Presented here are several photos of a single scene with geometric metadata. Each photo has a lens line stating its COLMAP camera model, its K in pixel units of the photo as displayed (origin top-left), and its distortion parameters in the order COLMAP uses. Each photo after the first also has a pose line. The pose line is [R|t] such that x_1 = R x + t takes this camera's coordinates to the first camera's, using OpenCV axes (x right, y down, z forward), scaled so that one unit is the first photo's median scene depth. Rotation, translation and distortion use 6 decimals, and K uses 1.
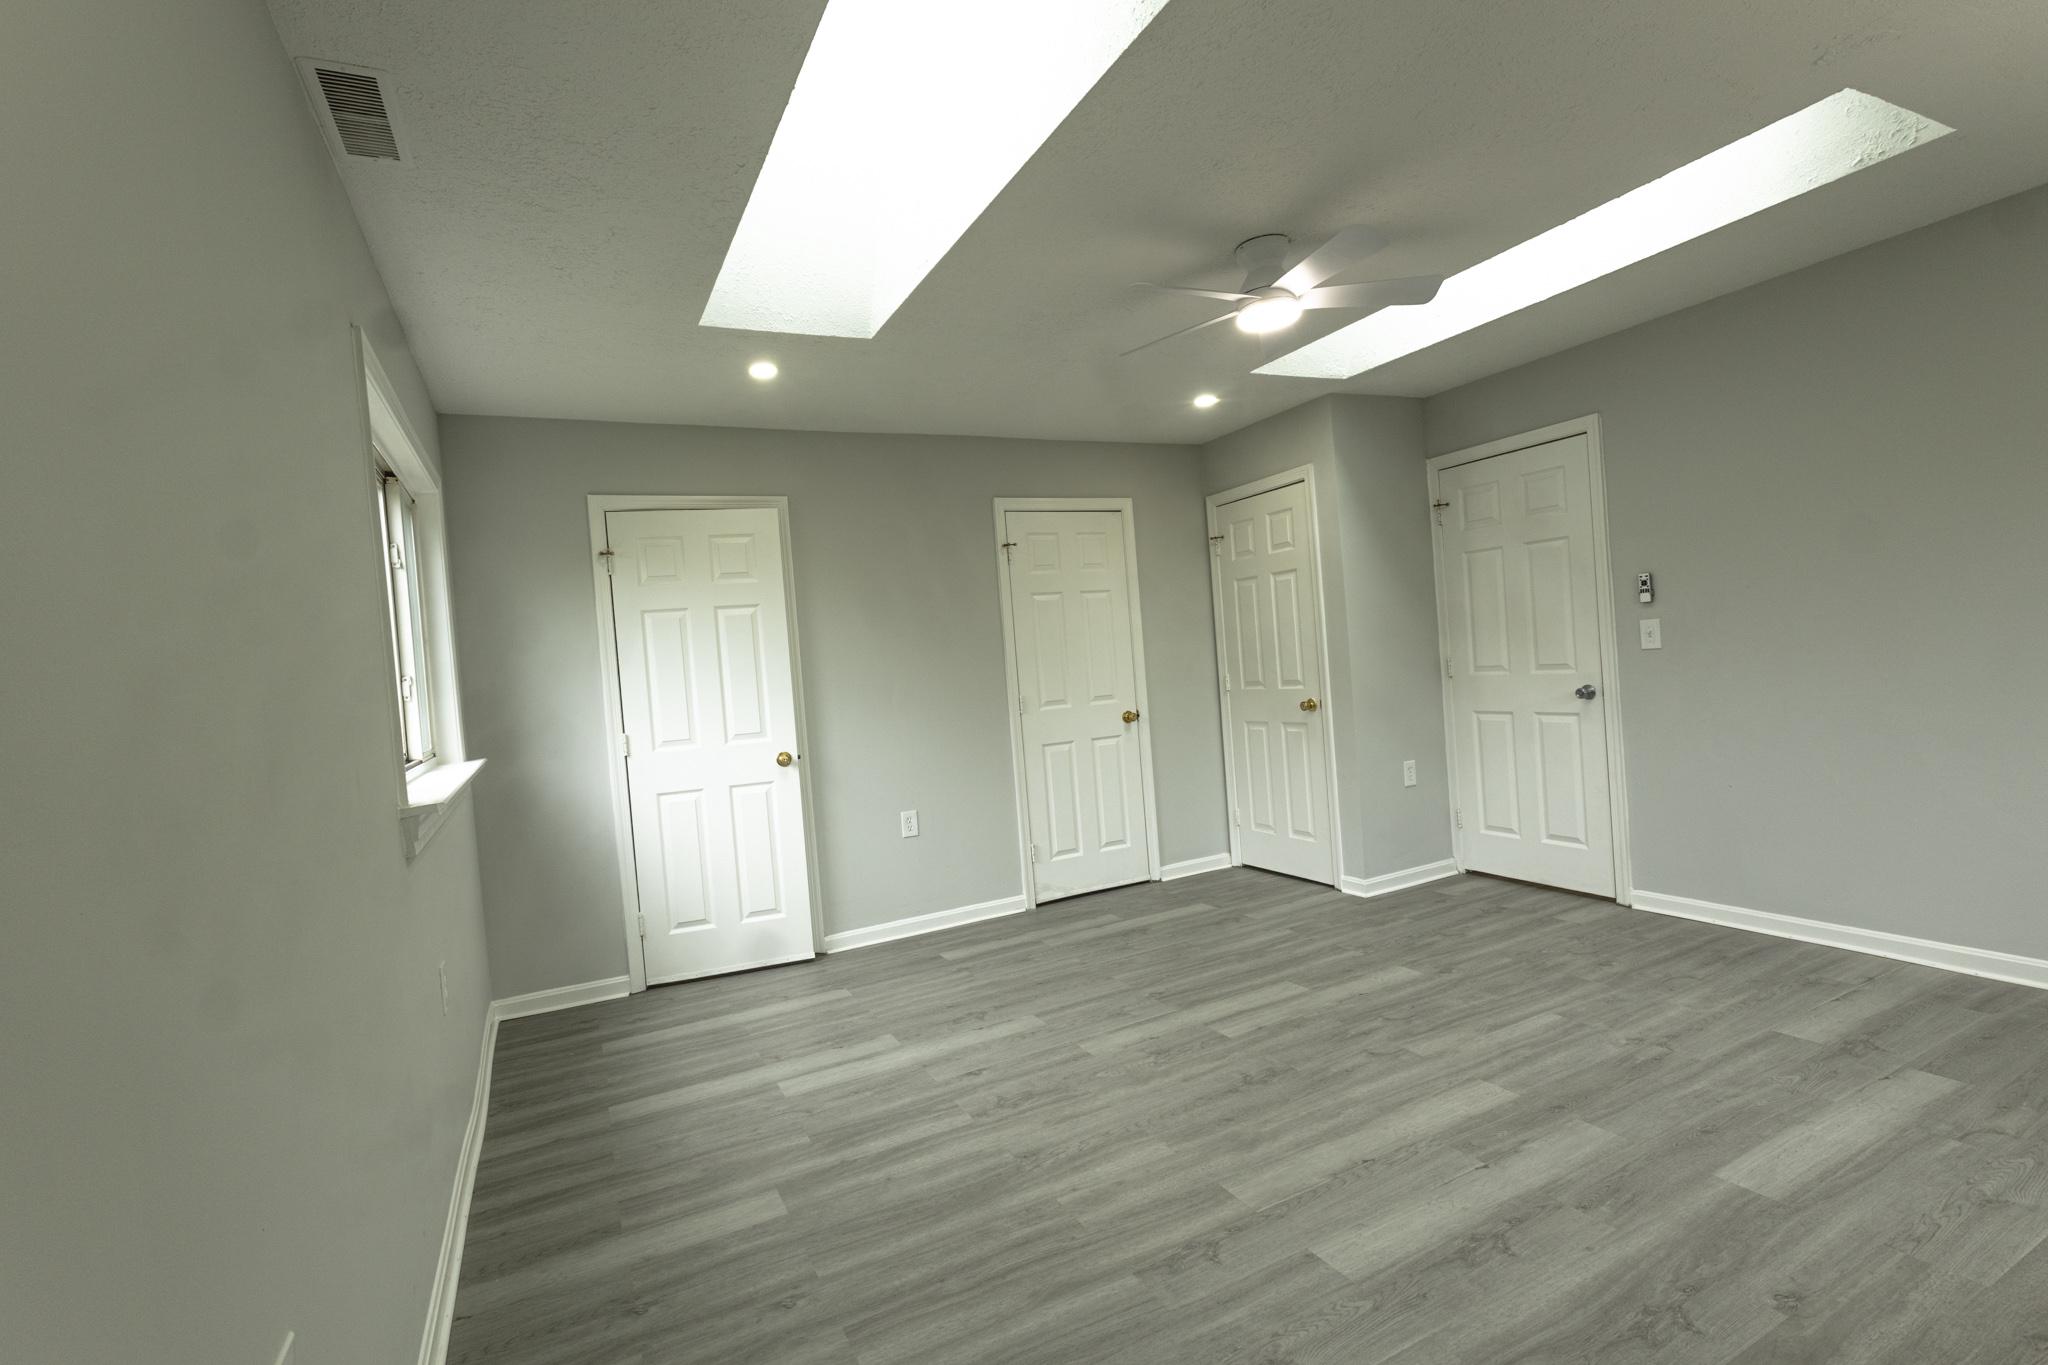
lens RADIAL K [[942.3, 0, 1018.1], [0, 942.3, 680.4], [0, 0, 1]] dist [-0.003081, 0.006727]
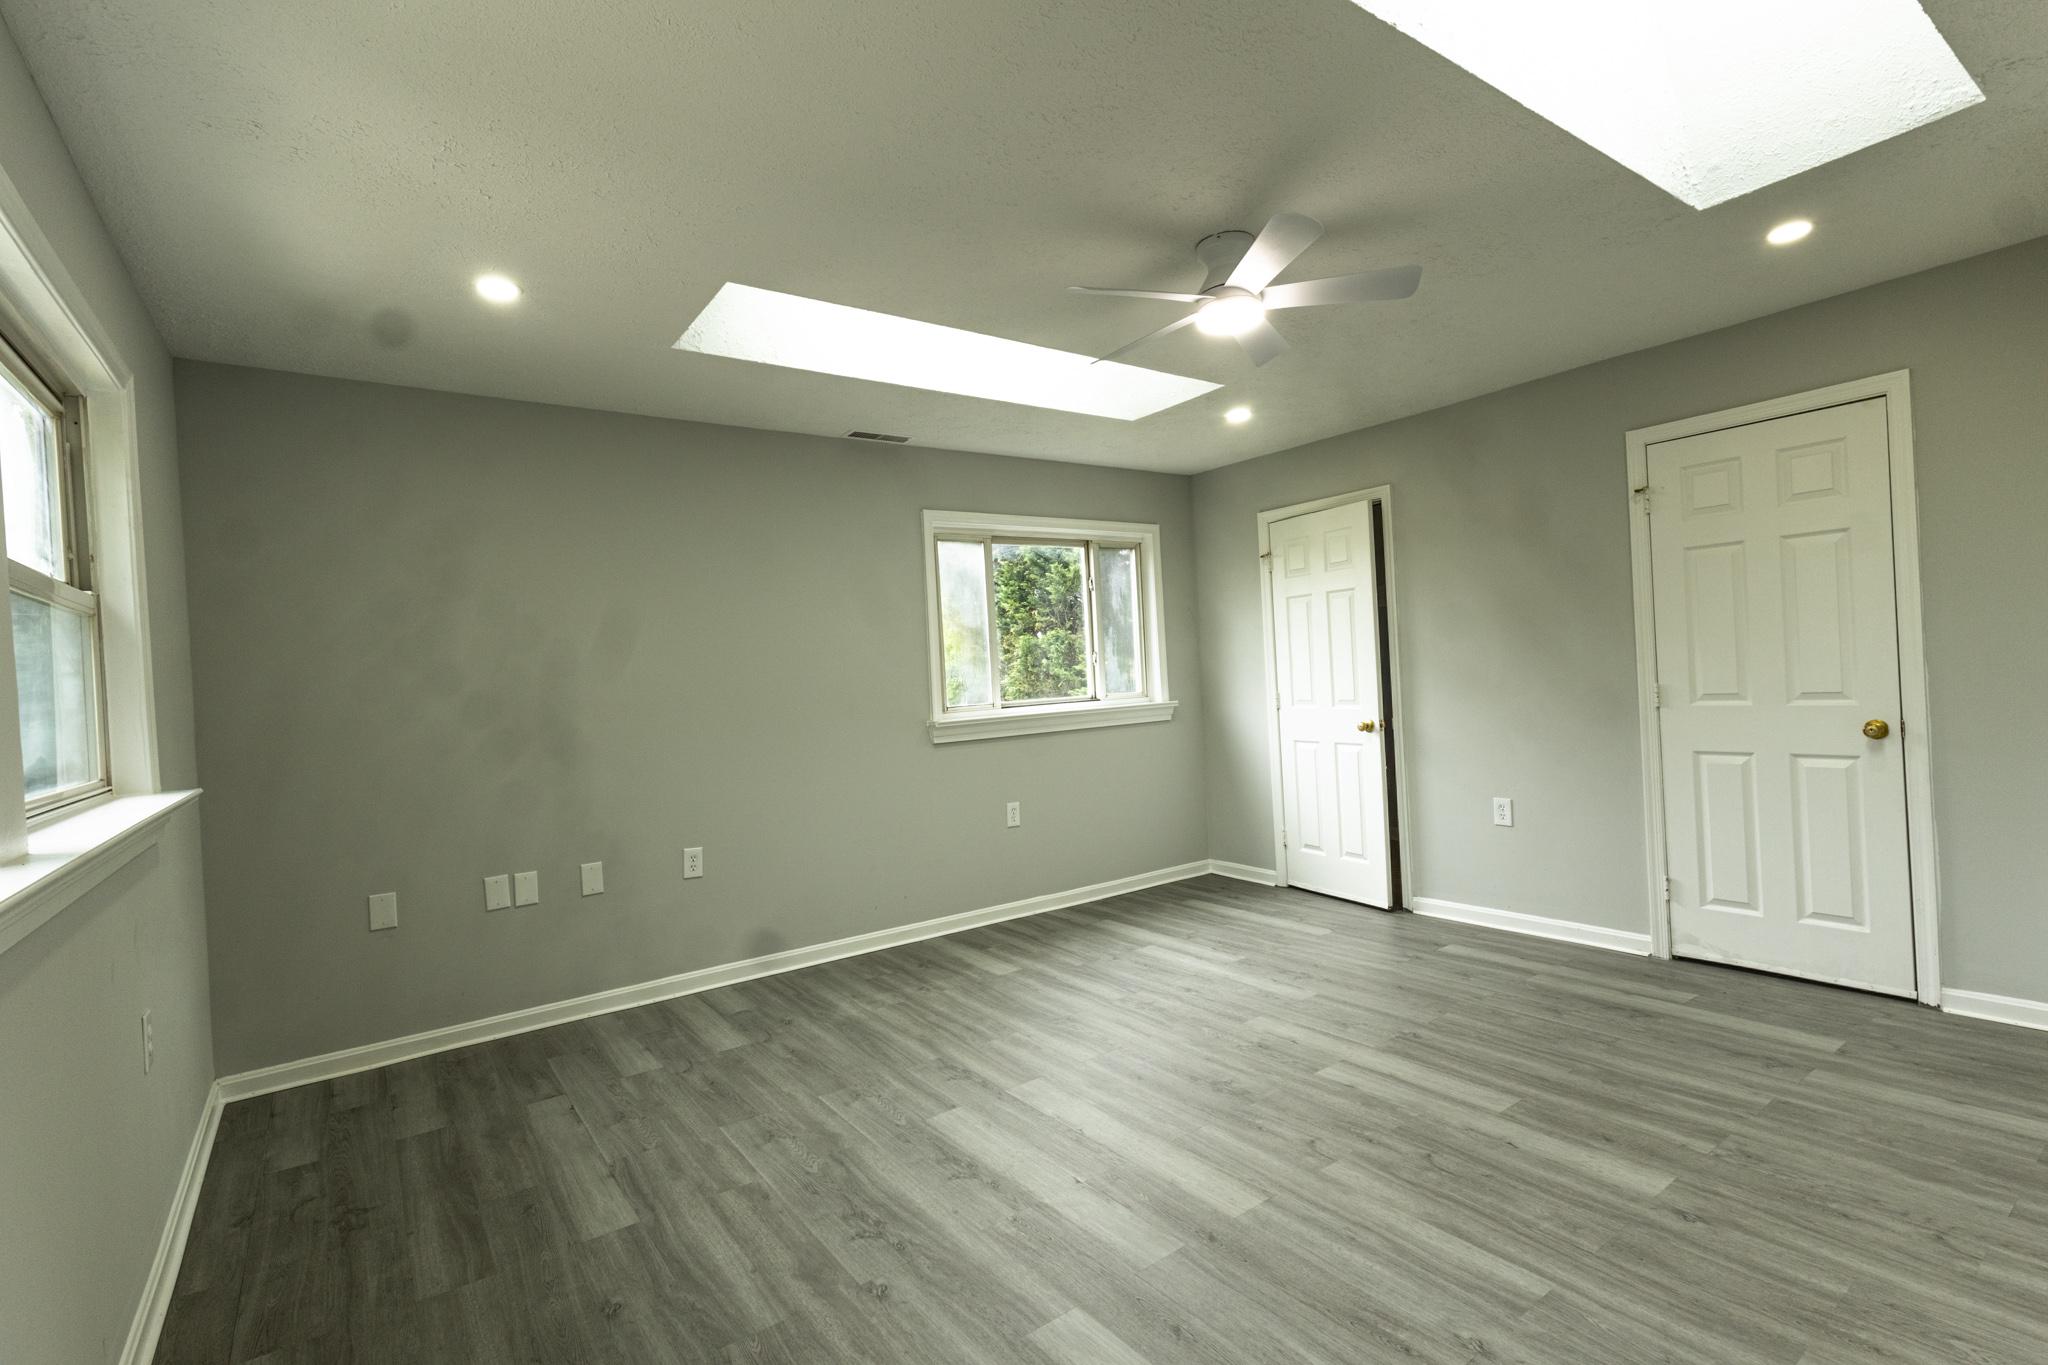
lens RADIAL K [[942.3, 0, 1018.1], [0, 942.3, 680.4], [0, 0, 1]] dist [-0.003081, 0.006727]
pose [[0.156200, 0.075782, -0.984814, 0.932059], [0.022329, 0.996527, 0.080225, -0.082514], [0.987473, -0.034521, 0.153966, 0.496183]]
